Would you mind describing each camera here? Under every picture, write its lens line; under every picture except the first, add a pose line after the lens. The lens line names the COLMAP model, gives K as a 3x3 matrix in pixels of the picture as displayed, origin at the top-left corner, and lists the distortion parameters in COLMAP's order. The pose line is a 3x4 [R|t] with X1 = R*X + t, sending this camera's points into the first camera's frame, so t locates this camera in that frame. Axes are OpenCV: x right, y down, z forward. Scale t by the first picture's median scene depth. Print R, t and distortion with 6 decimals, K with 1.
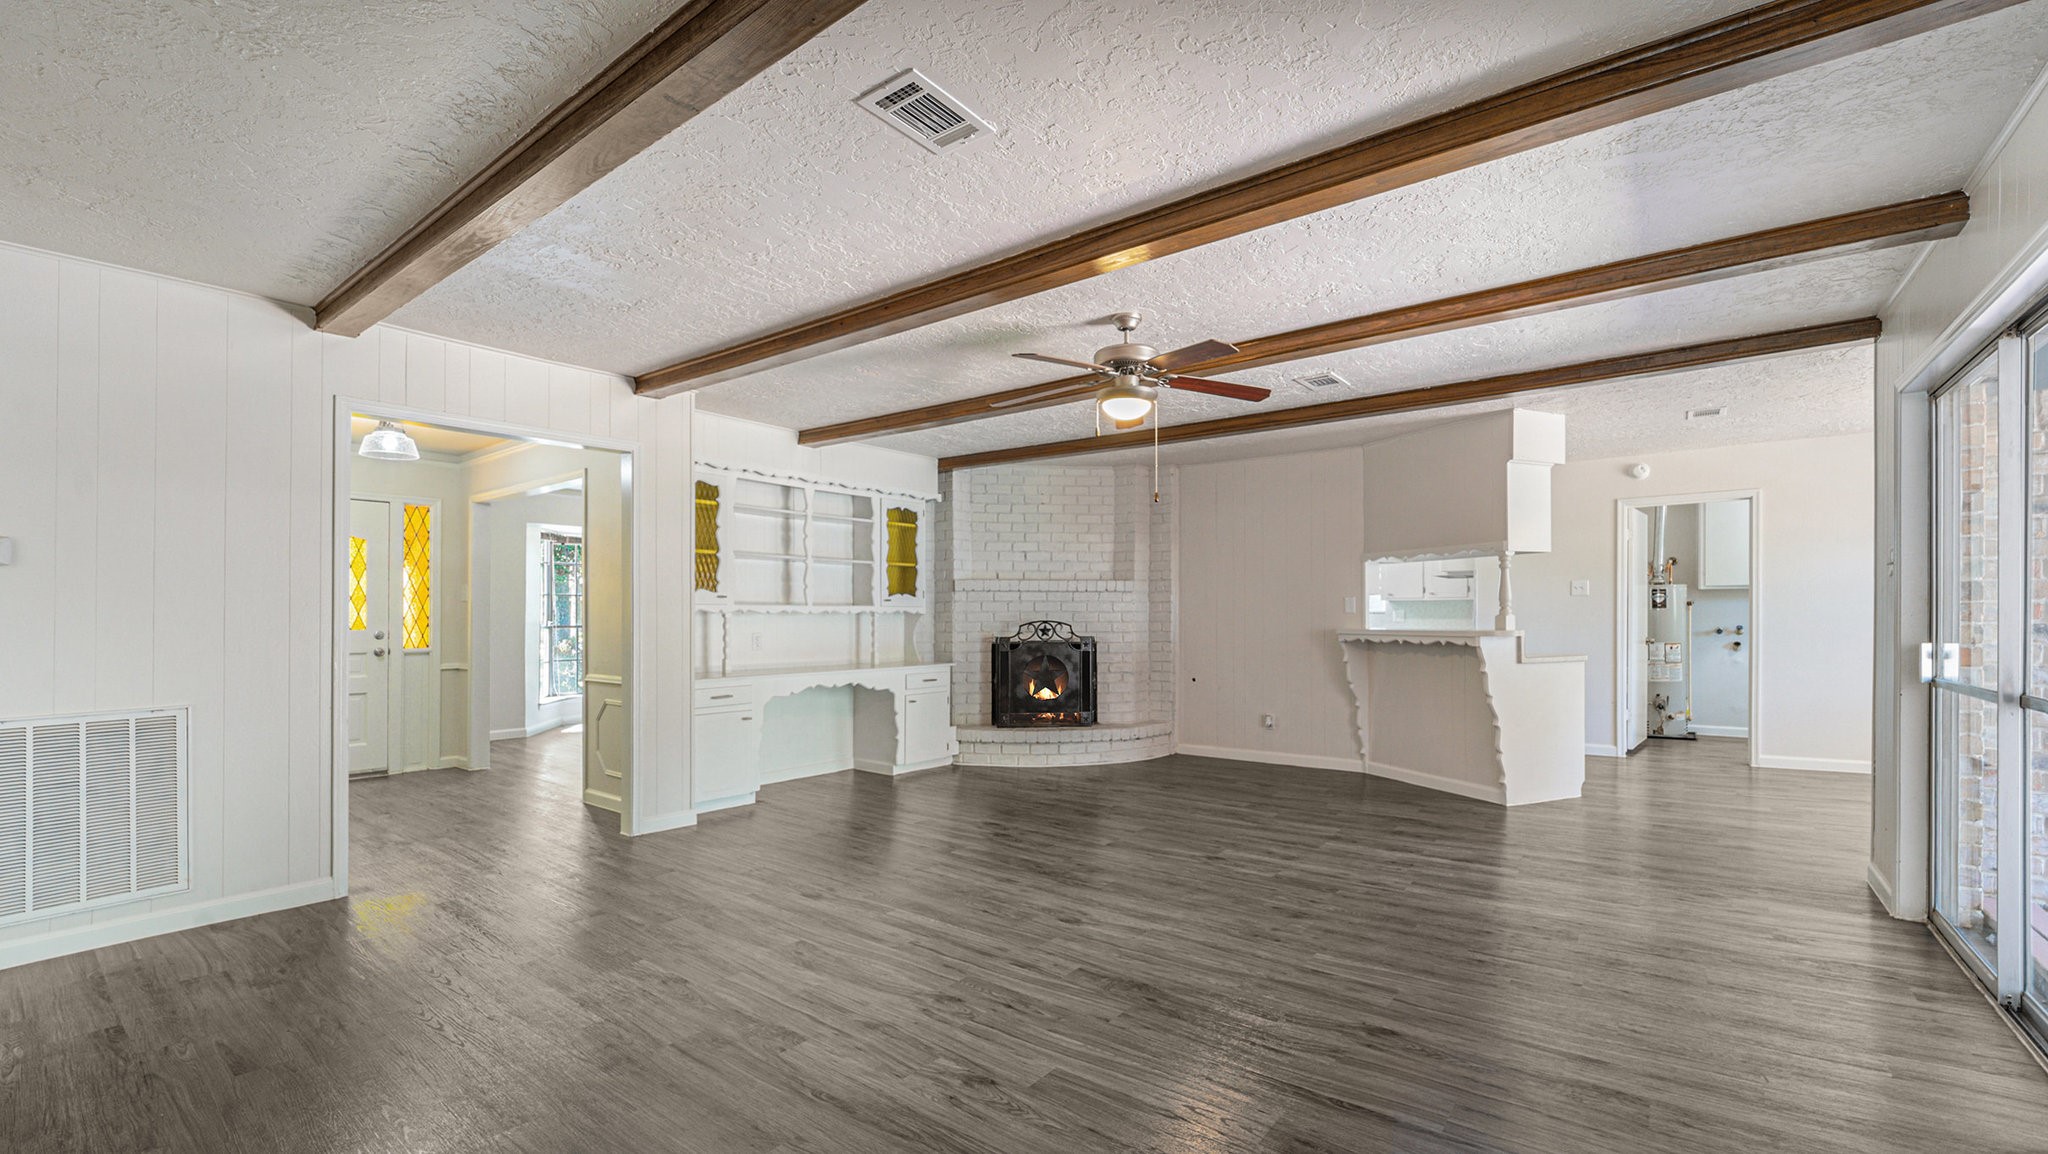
lens RADIAL K [[844.4, 0, 1059.5], [0, 844.4, 618.2], [0, 0, 1]] dist [-0.015348, -0.000191]
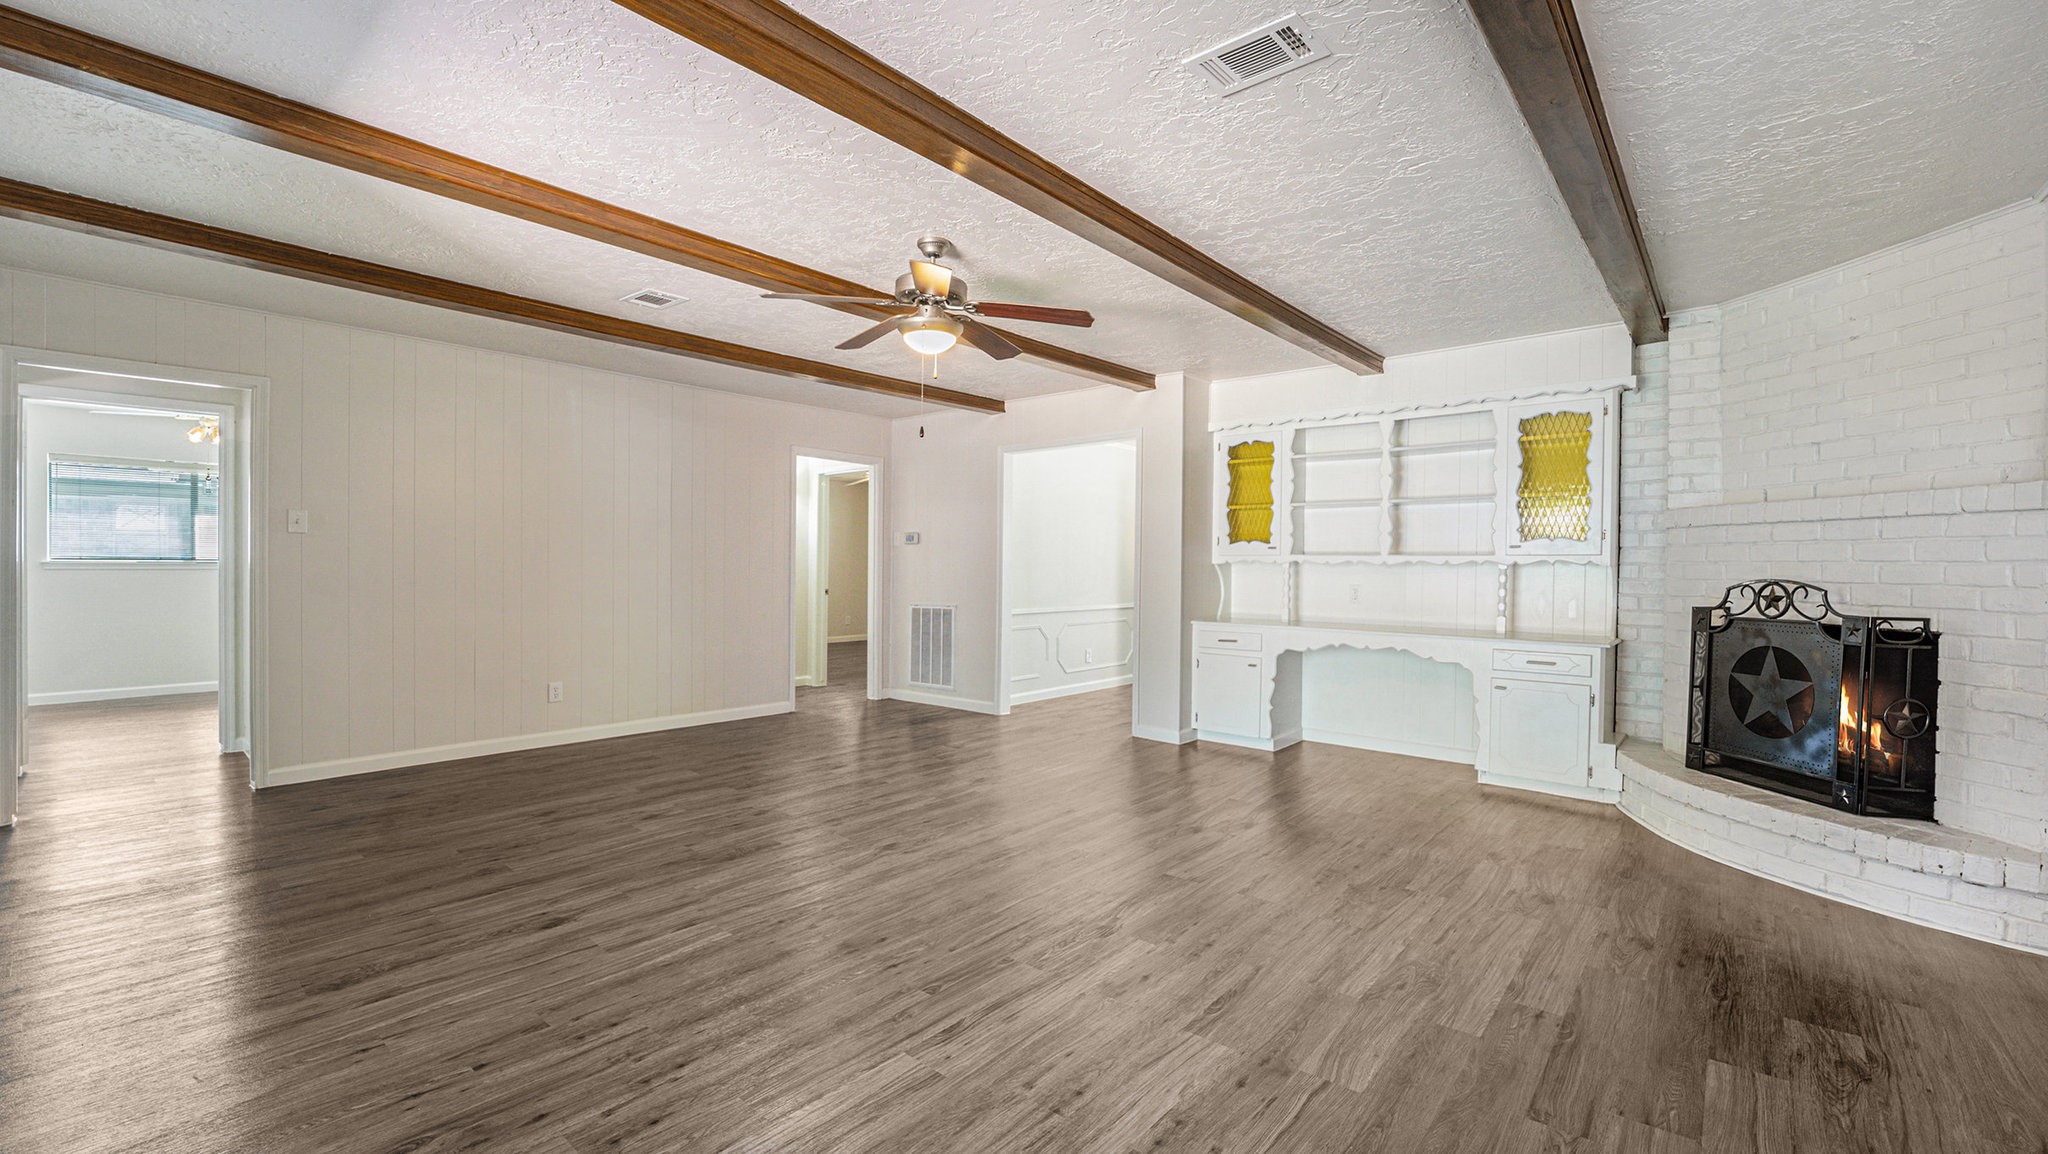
lens RADIAL K [[844.4, 0, 1025.9], [0, 844.4, 574.9], [0, 0, 1]] dist [-0.015348, -0.000191]
pose [[-0.069411, 0.010163, -0.997536, 0.732455], [-0.010944, 0.999880, 0.010948, -0.000633], [0.997528, 0.011677, -0.069292, 0.852297]]
